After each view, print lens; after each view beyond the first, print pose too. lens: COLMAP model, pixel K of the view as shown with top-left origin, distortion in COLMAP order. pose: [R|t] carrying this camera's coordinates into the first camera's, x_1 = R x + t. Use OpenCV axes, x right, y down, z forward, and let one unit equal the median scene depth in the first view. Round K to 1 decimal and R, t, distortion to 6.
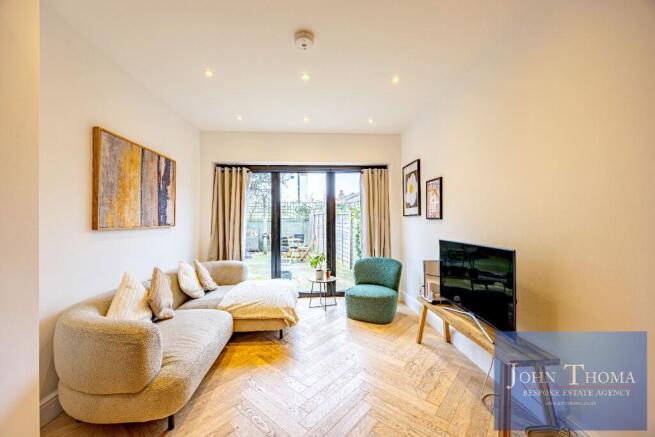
lens RADIAL K [[255.7, 0, 327.5], [0, 255.7, 218.5], [0, 0, 1]] dist [-0.000844, -0.000116]
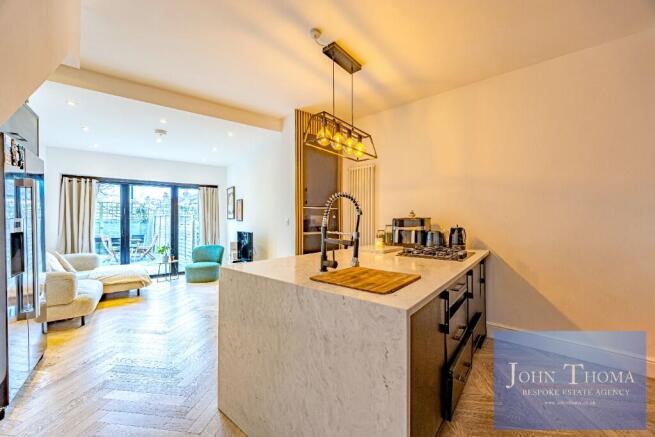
lens RADIAL K [[255.7, 0, 327.5], [0, 255.7, 218.5], [0, 0, 1]] dist [-0.000844, -0.000116]
pose [[0.847954, 0.006432, 0.530031, -0.019817], [-0.003974, 0.999975, -0.005777, -0.005429], [-0.530055, 0.002792, 0.847959, -0.682014]]
